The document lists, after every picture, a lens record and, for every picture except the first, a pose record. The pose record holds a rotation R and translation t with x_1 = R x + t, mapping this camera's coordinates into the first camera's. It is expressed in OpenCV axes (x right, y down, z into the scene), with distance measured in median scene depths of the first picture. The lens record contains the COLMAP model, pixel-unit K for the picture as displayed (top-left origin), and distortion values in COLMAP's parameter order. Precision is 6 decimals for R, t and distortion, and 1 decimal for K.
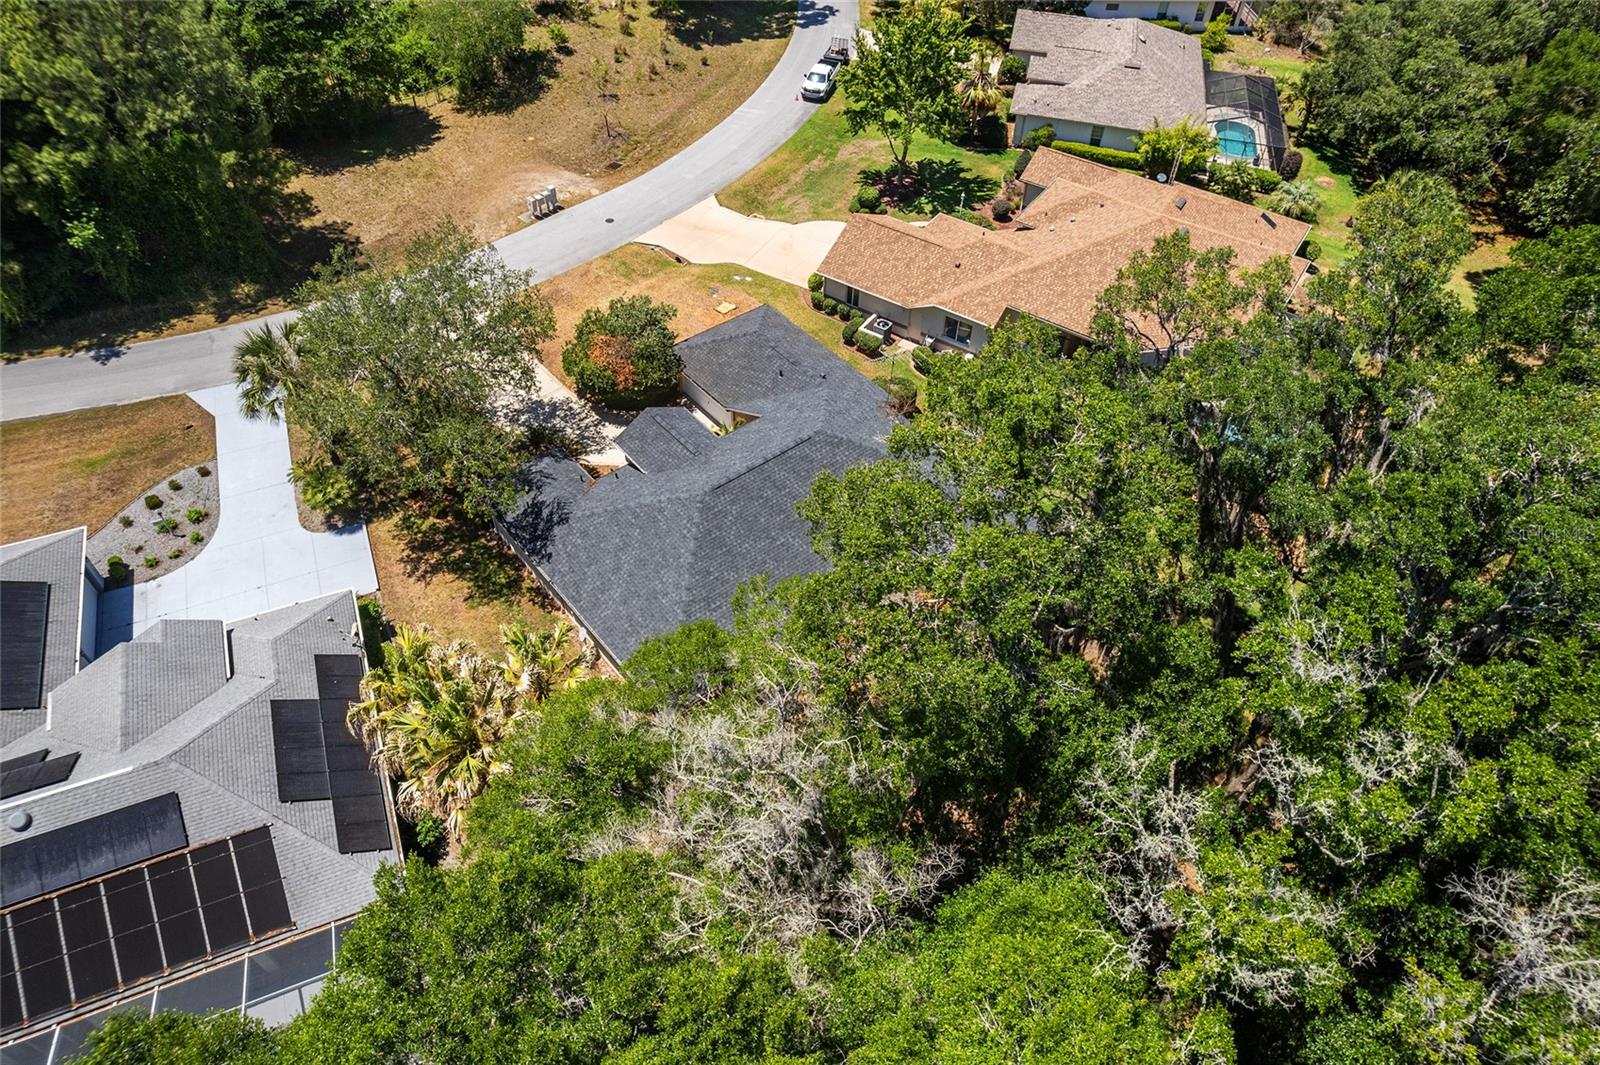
lens RADIAL K [[1031.1, 0, 806.3], [0, 1031.1, 544.1], [0, 0, 1]] dist [-0.081241, 0.073041]
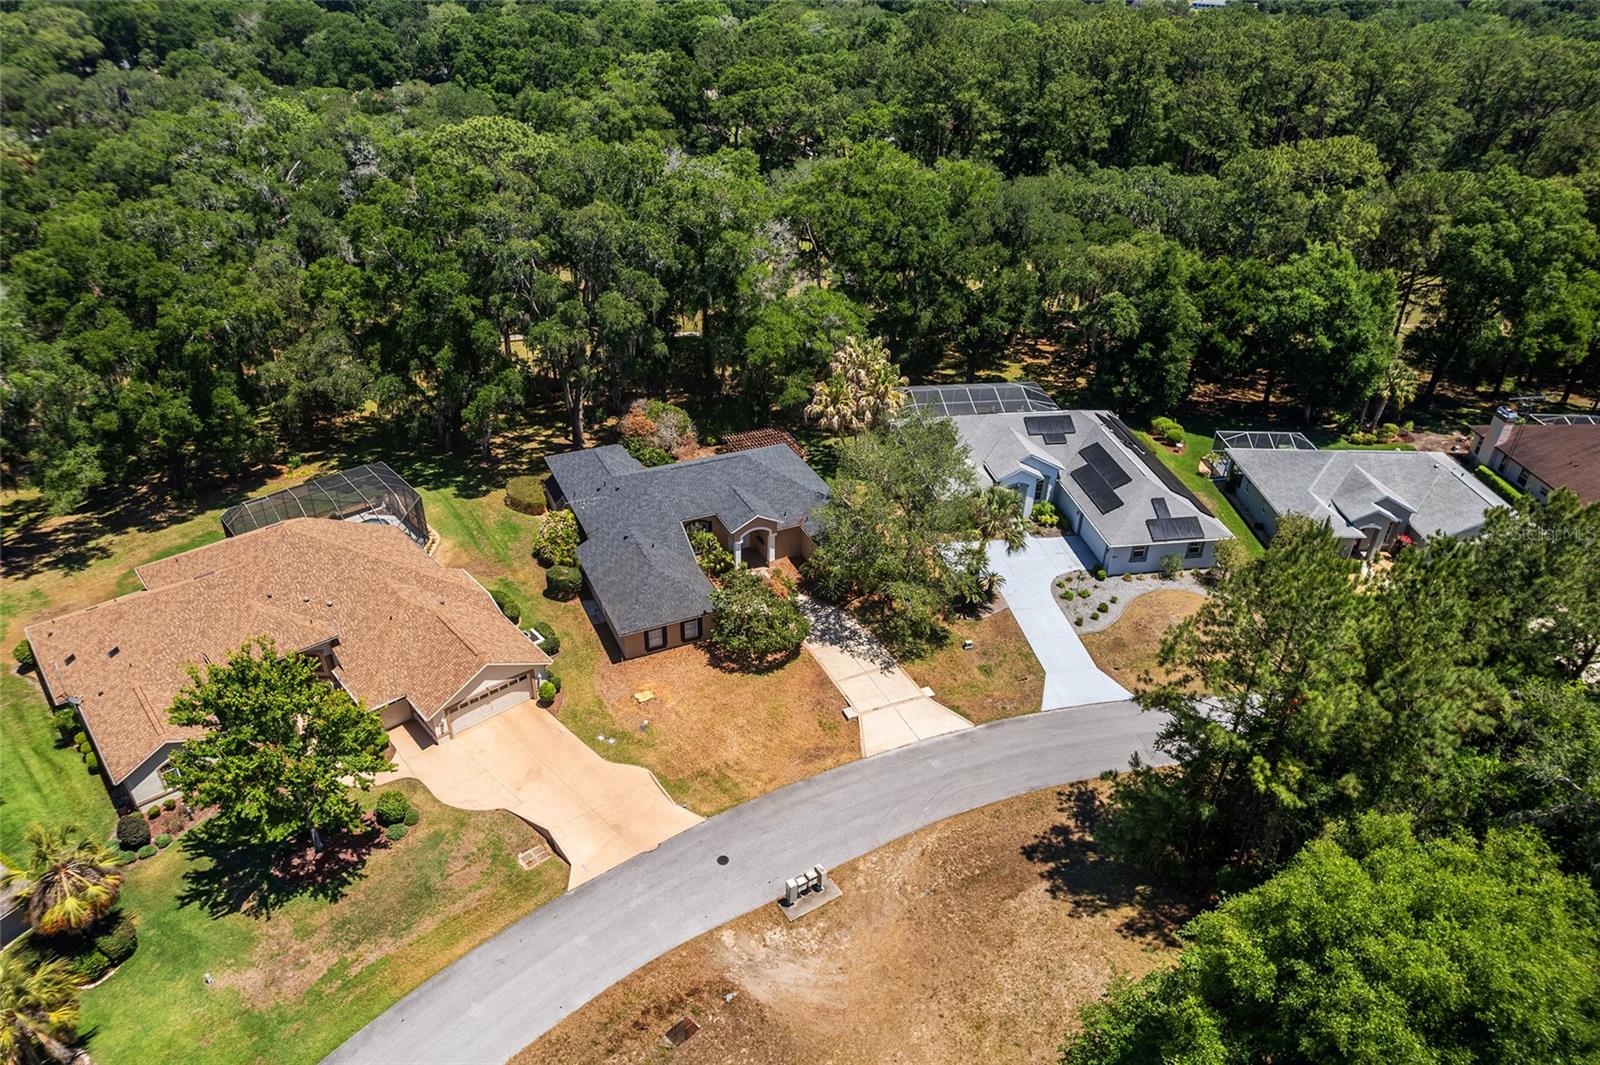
lens RADIAL K [[1031.1, 0, 808.7], [0, 1031.1, 546.0], [0, 0, 1]] dist [-0.081241, 0.073041]
pose [[-0.968723, -0.172383, 0.178491, -0.363399], [0.142498, 0.202426, 0.968875, -1.135411], [-0.203149, 0.964006, -0.171531, 0.931435]]
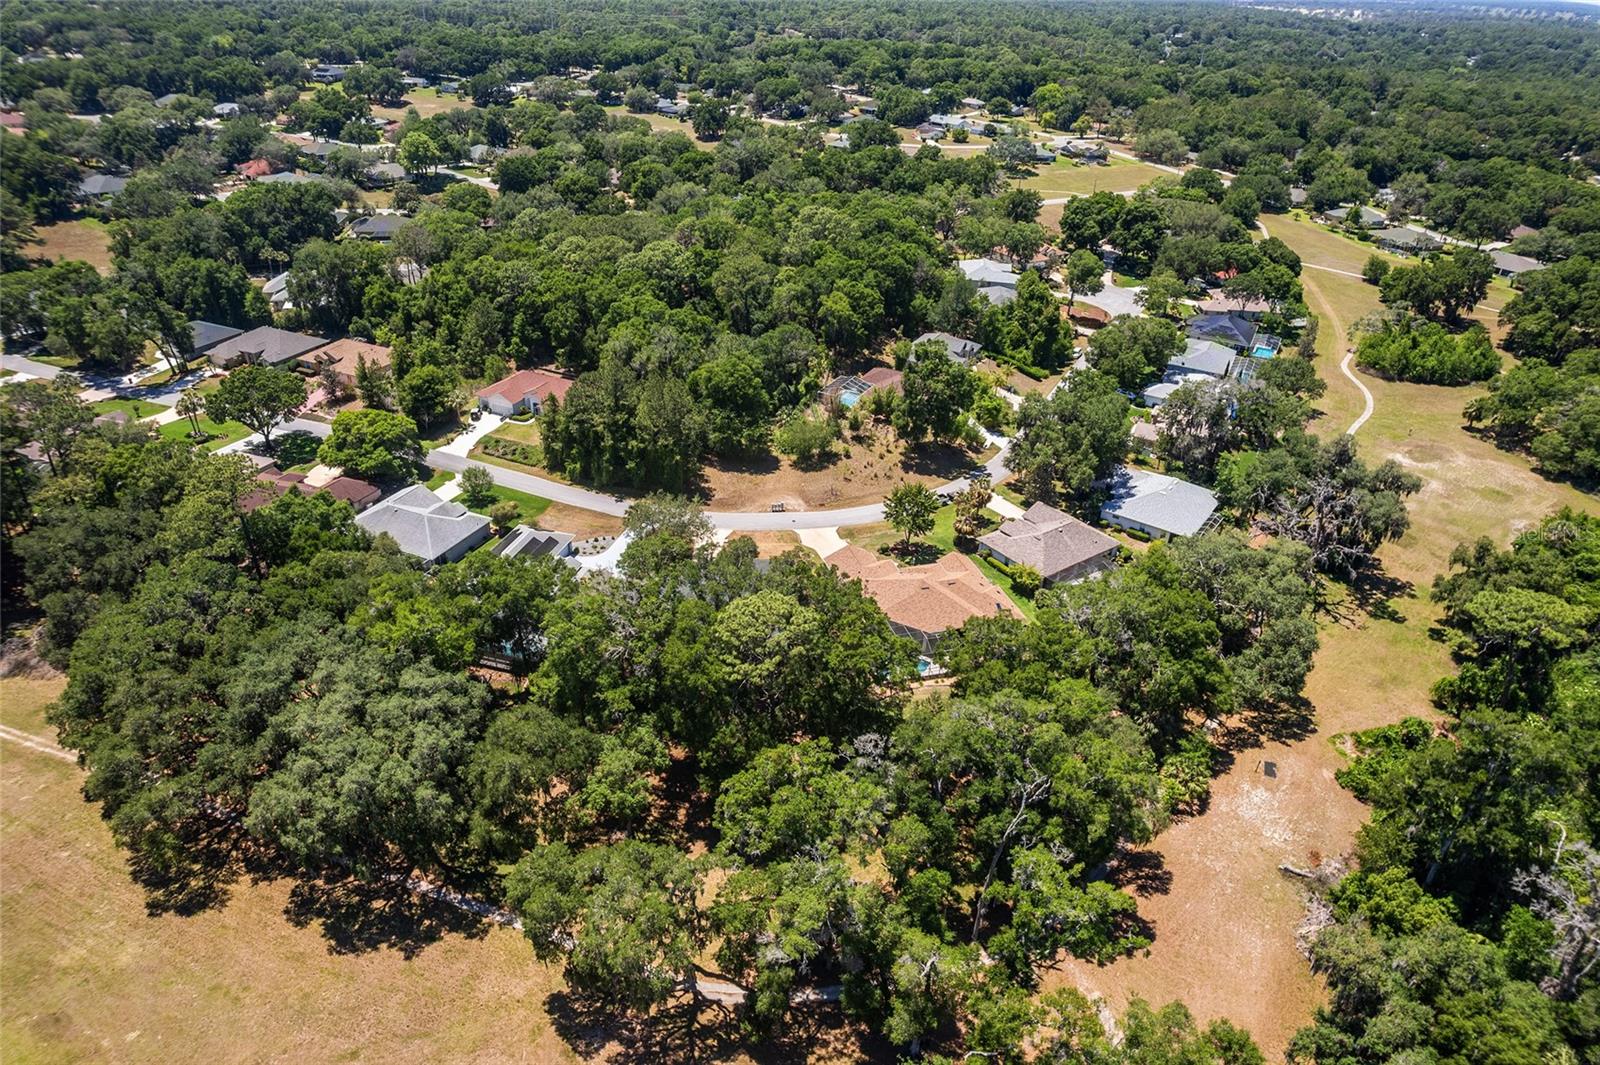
lens RADIAL K [[1031.1, 0, 811.0], [0, 1031.1, 528.1], [0, 0, 1]] dist [-0.081241, 0.073041]
pose [[0.779424, 0.316519, -0.540661, 1.286508], [-0.478186, 0.858122, -0.186989, 0.164614], [0.404768, 0.404280, 0.820196, -1.125833]]
